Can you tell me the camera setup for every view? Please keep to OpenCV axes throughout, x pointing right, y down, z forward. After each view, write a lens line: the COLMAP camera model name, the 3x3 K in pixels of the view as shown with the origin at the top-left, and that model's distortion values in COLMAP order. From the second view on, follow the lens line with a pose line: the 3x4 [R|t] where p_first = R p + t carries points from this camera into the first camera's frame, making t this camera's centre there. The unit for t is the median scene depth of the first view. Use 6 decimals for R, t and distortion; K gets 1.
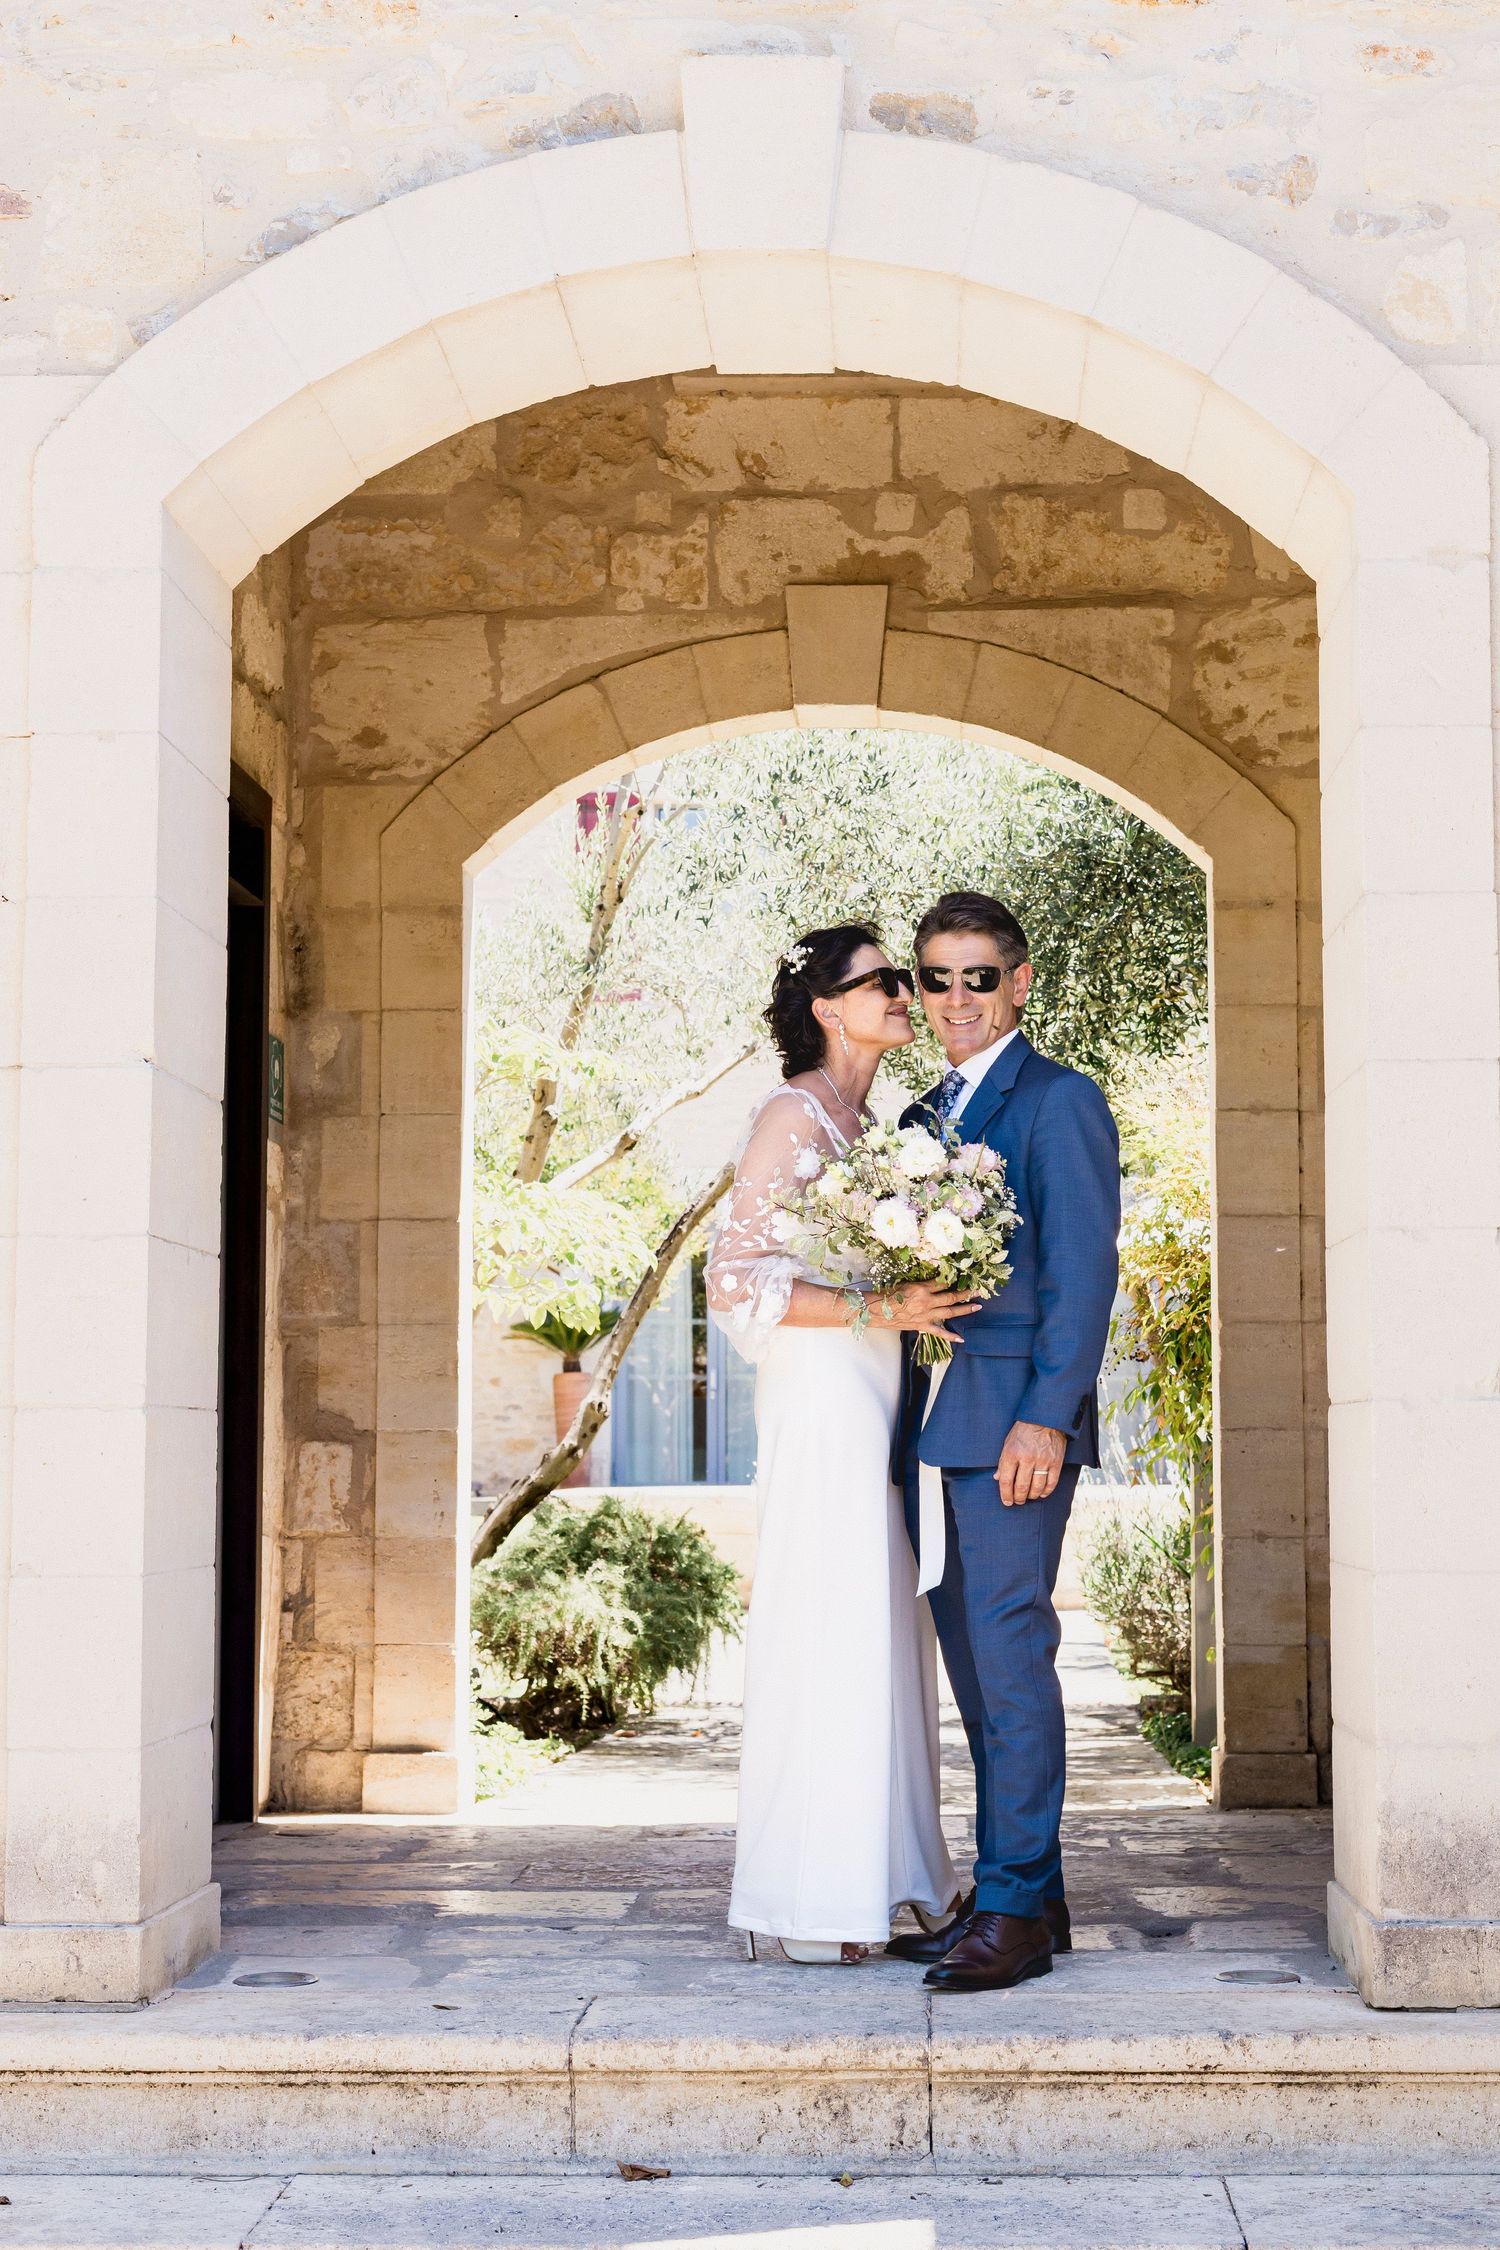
lens RADIAL K [[3753.0, 0, 834.6], [0, 3753.0, 1104.4], [0, 0, 1]] dist [0.010667, 0.000000]
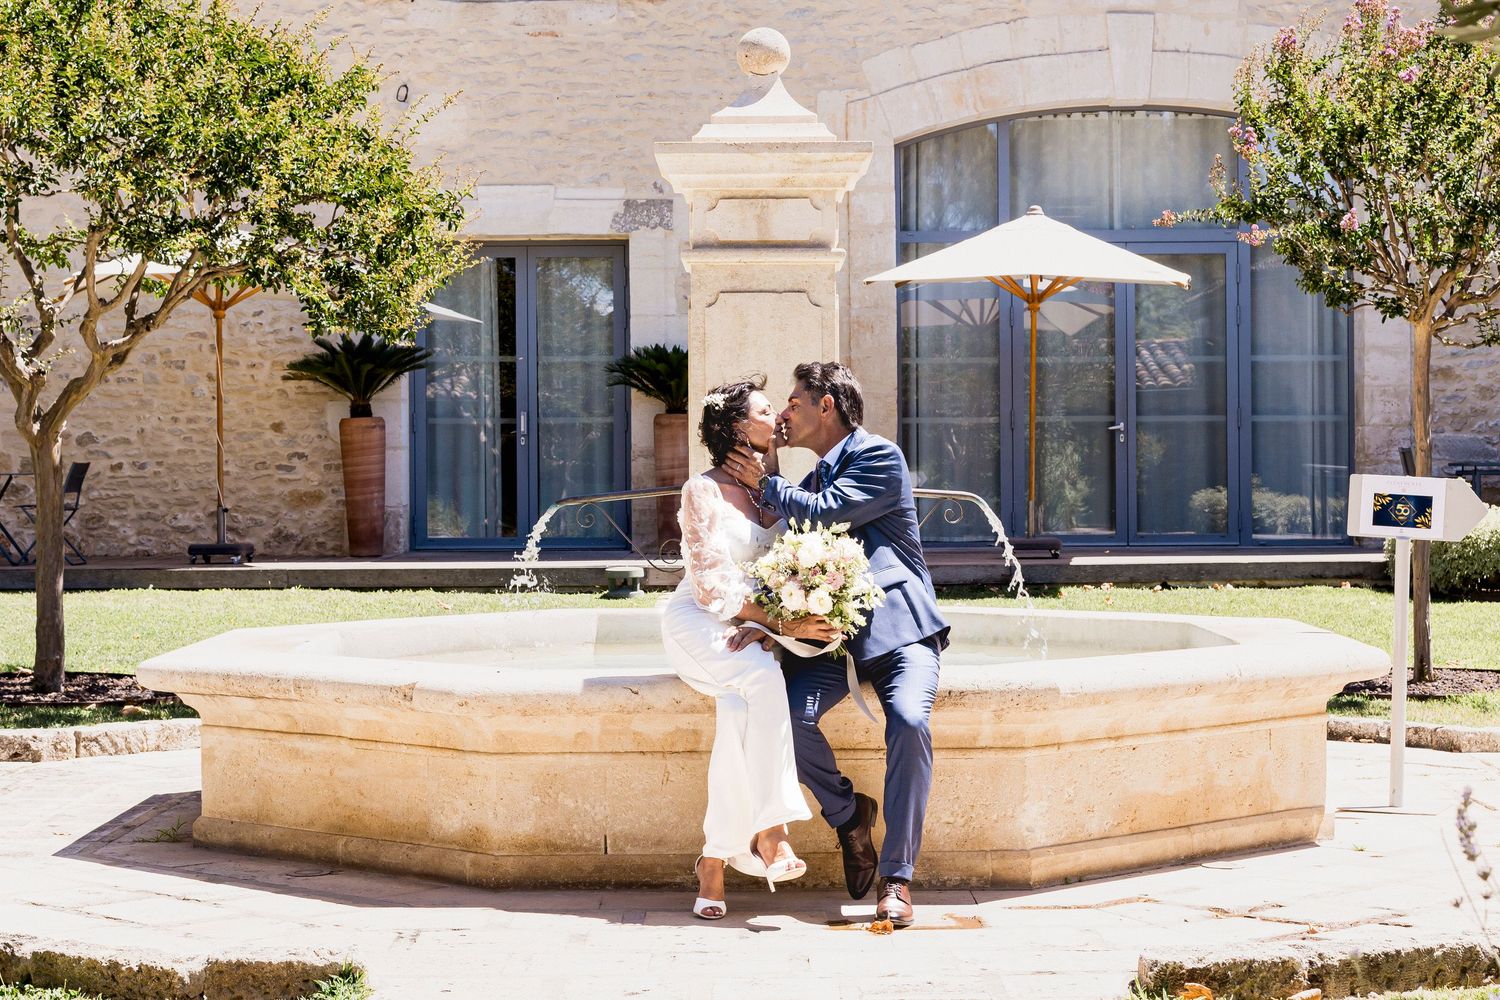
lens RADIAL K [[2502.0, 0, 758.9], [0, 2502.0, 485.7], [0, 0, 1]] dist [0.010667, 0.000000]
pose [[0.999518, -0.007076, 0.030242, 0.017395], [0.003726, 0.993989, 0.109418, 0.069611], [-0.030835, -0.109252, 0.993536, 1.221204]]
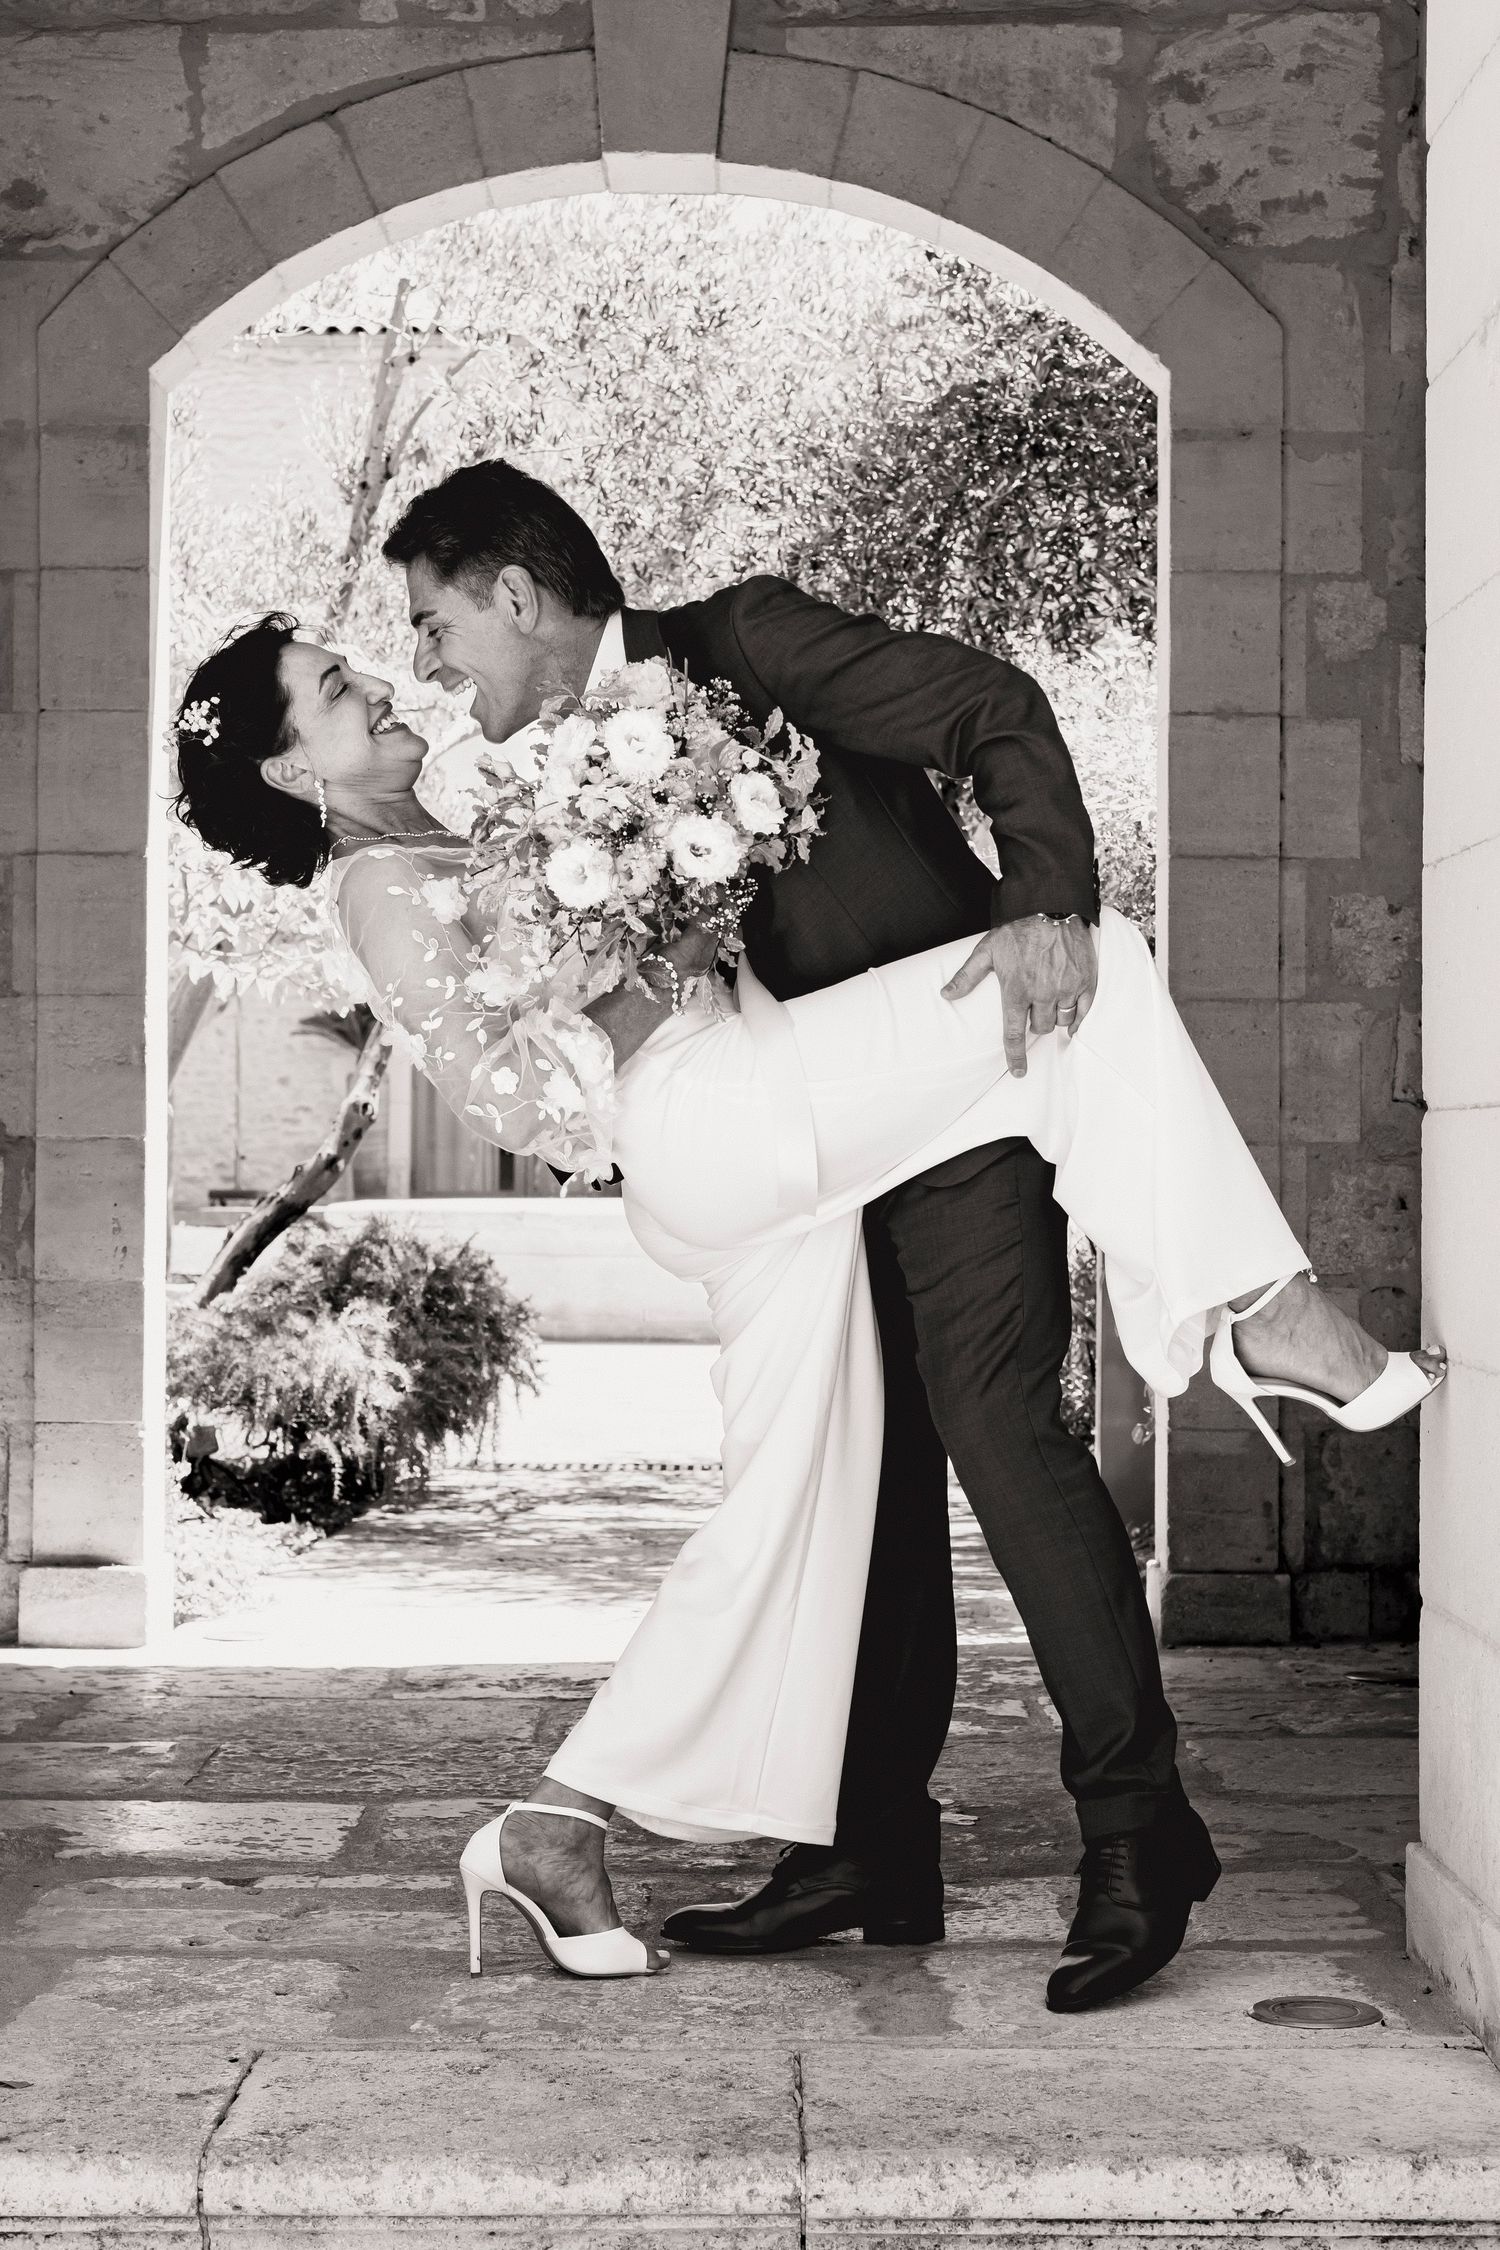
lens RADIAL K [[3753.0, 0, 751.0], [0, 3753.0, 1157.1], [0, 0, 1]] dist [0.010667, 0.000000]
pose [[0.999647, 0.006090, 0.025853, 0.000375], [-0.008458, 0.995678, 0.092488, 0.020466], [-0.025178, -0.092674, 0.995378, 0.252030]]
